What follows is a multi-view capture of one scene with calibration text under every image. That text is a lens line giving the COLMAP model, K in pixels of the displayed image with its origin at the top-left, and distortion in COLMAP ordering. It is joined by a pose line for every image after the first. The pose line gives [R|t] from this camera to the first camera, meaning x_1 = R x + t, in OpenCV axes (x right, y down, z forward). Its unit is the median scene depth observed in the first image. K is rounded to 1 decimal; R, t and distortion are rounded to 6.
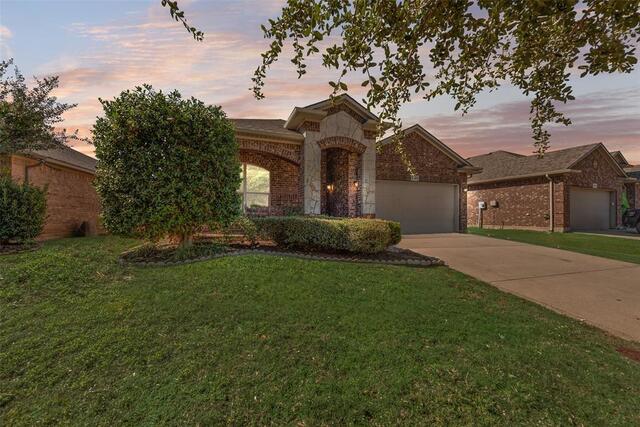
lens RADIAL K [[254.7, 0, 321.7], [0, 254.7, 214.6], [0, 0, 1]] dist [-0.000607, 0.000096]
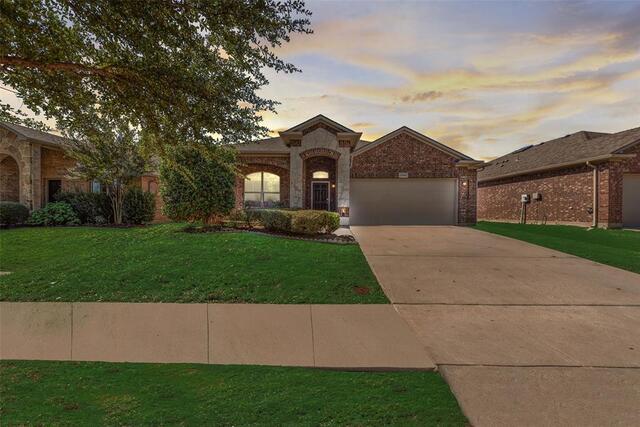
lens RADIAL K [[254.7, 0, 317.6], [0, 254.7, 212.3], [0, 0, 1]] dist [-0.000607, 0.000096]
pose [[0.933157, 0.001532, -0.359465, 0.350459], [0.000292, 0.999987, 0.005019, 0.010828], [0.359468, -0.004788, 0.933145, -0.141736]]
